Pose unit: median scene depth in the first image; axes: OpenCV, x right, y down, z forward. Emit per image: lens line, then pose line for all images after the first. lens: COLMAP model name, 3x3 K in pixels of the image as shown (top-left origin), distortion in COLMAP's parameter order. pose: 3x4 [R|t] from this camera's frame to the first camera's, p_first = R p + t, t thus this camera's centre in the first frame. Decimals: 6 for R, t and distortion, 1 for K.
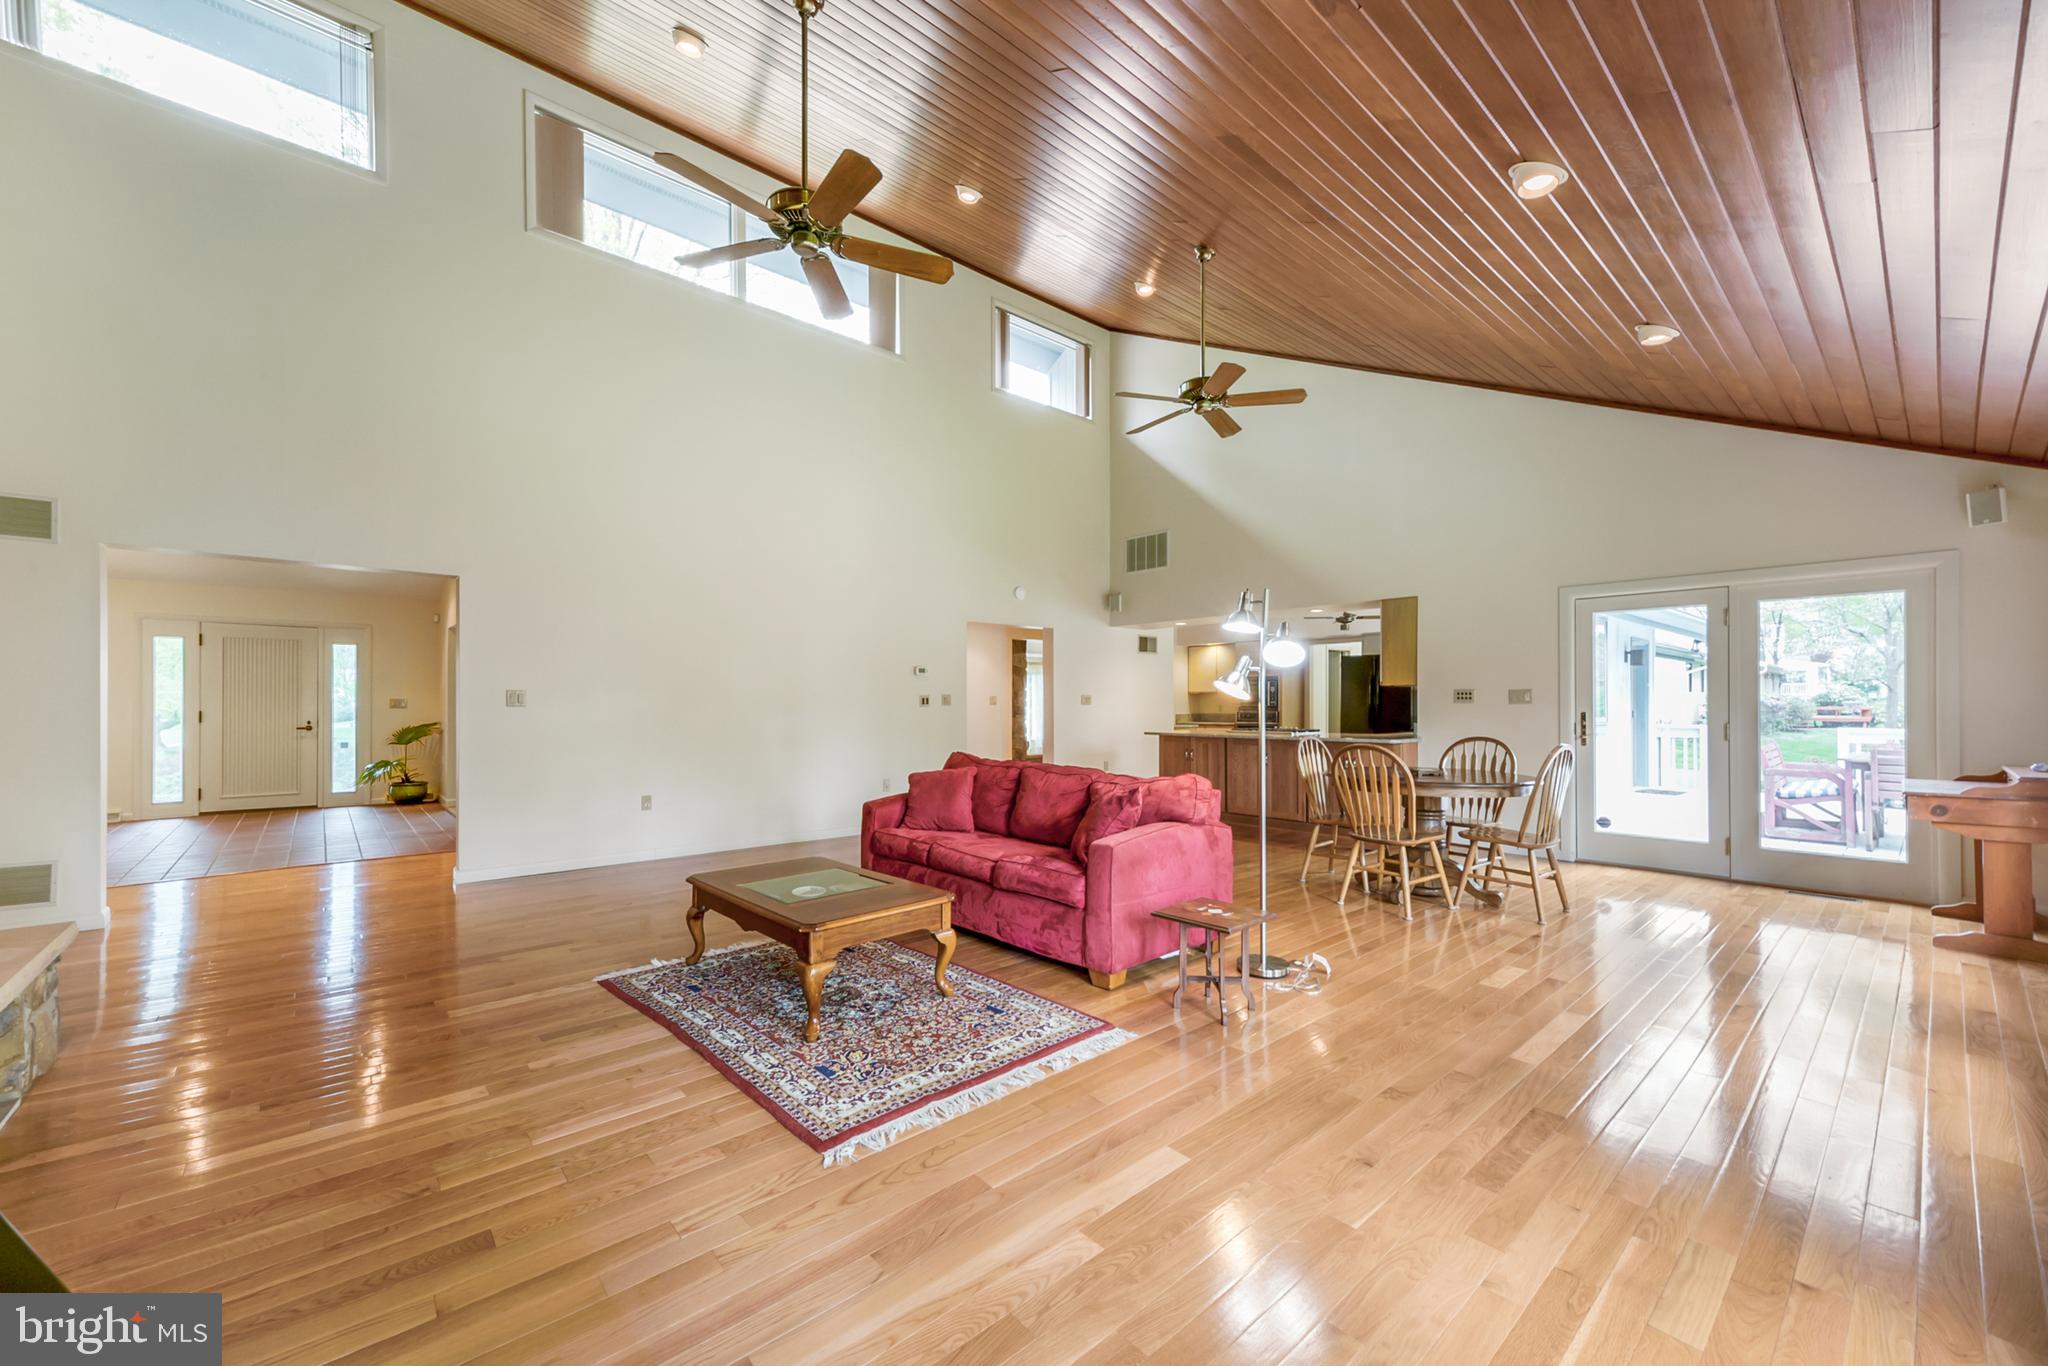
lens RADIAL K [[775.8, 0, 1018.9], [0, 775.8, 691.2], [0, 0, 1]] dist [0.001228, 0.000259]
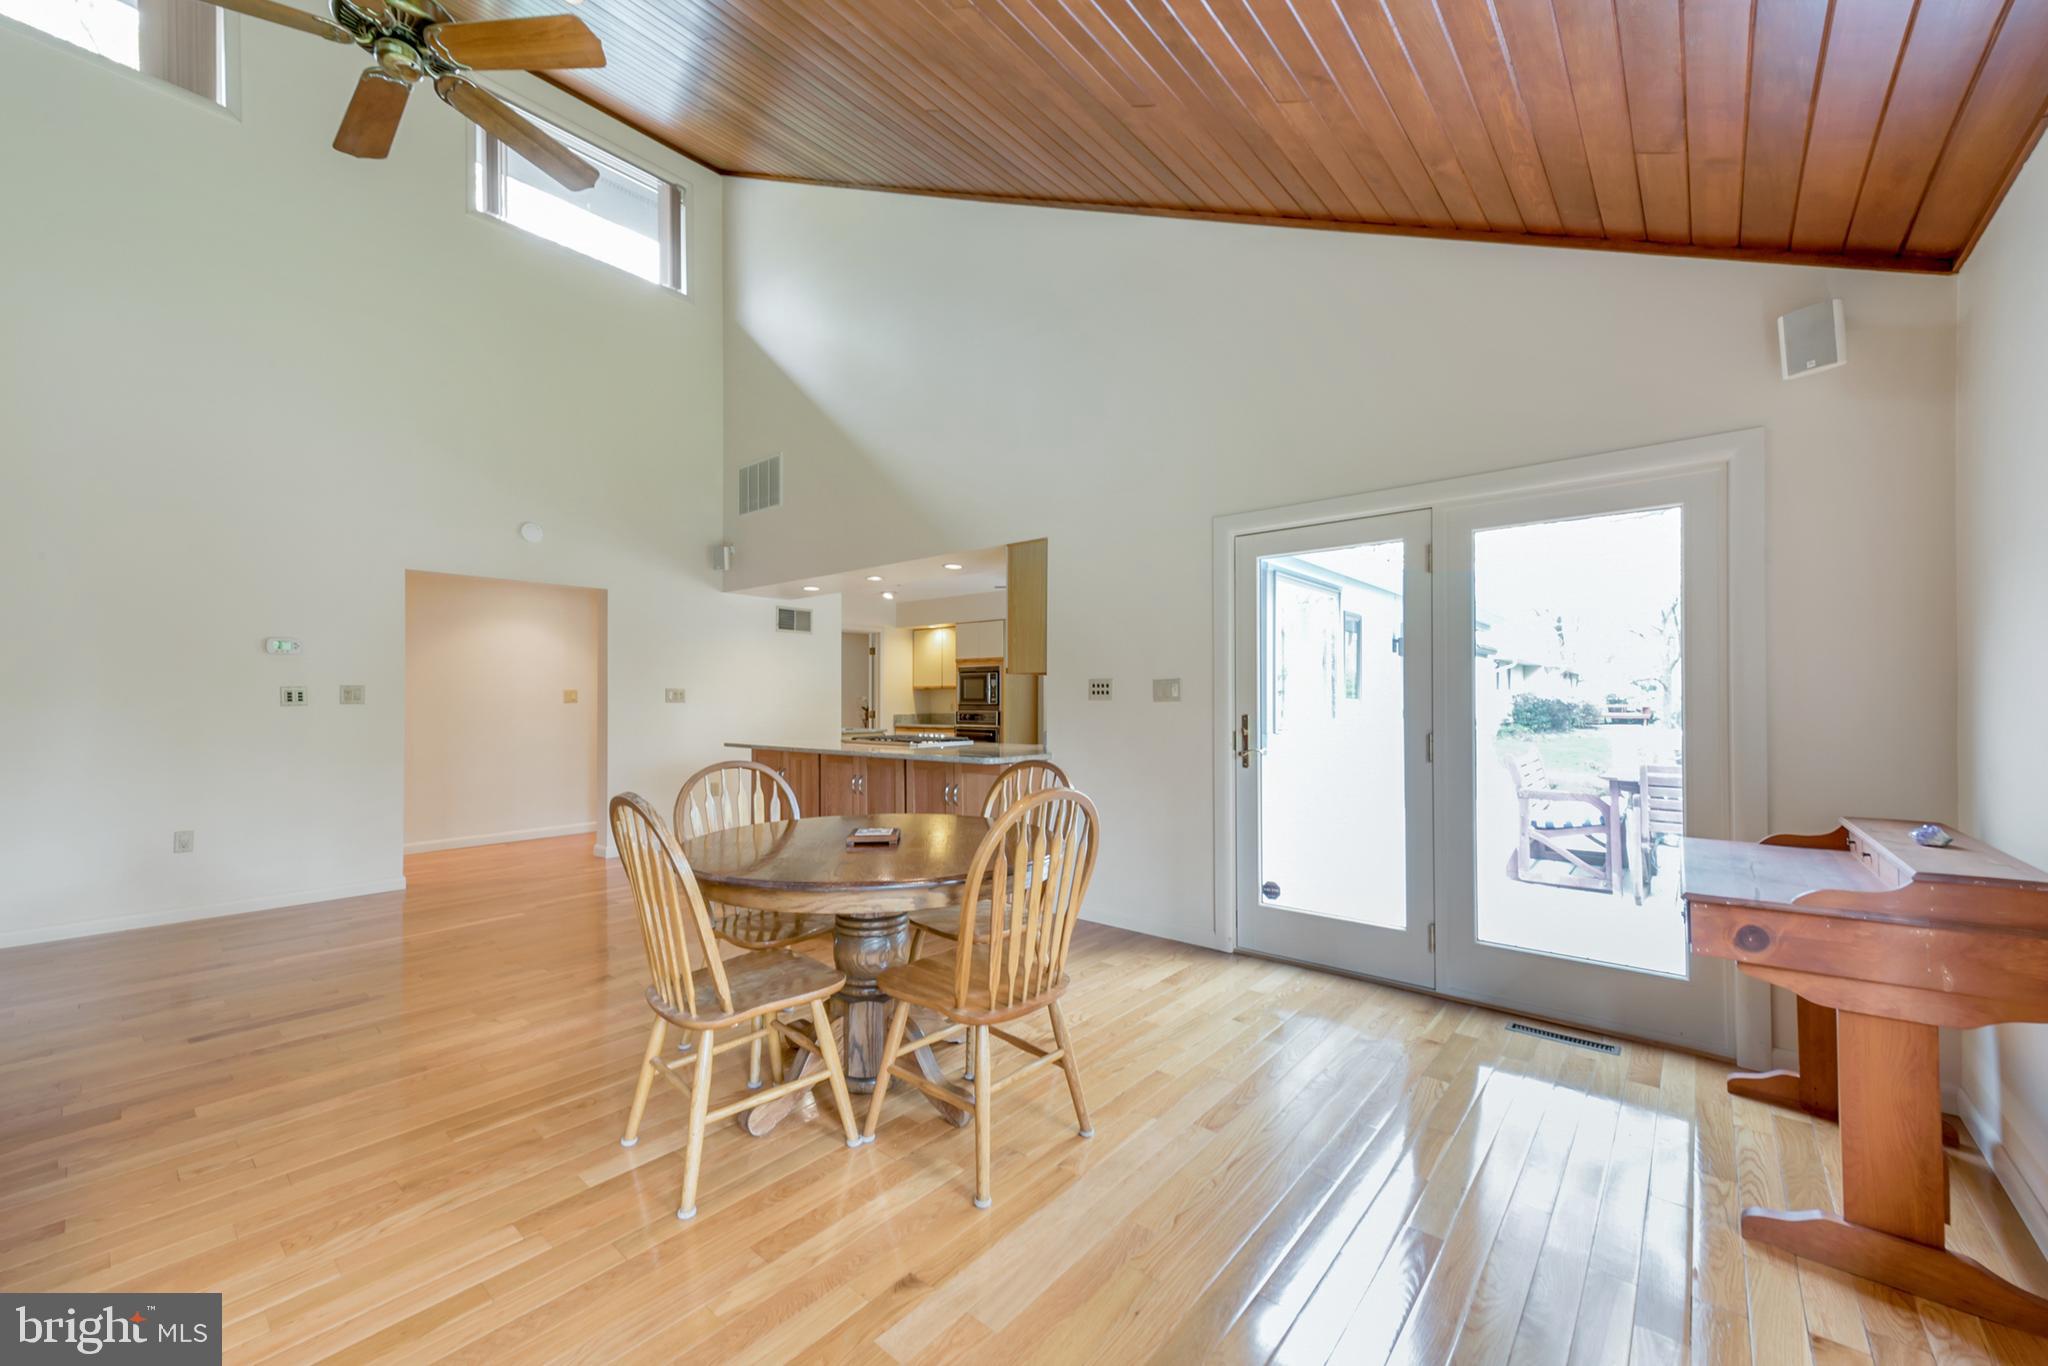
lens RADIAL K [[791.4, 0, 1024.0], [0, 791.4, 683.0], [0, 0, 1]] dist [0.008158, 0.000020]
pose [[0.986672, 0.004448, 0.162661, 0.418820], [-0.003282, 0.999967, -0.007435, 0.006084], [-0.162689, 0.006802, 0.986654, 0.370434]]
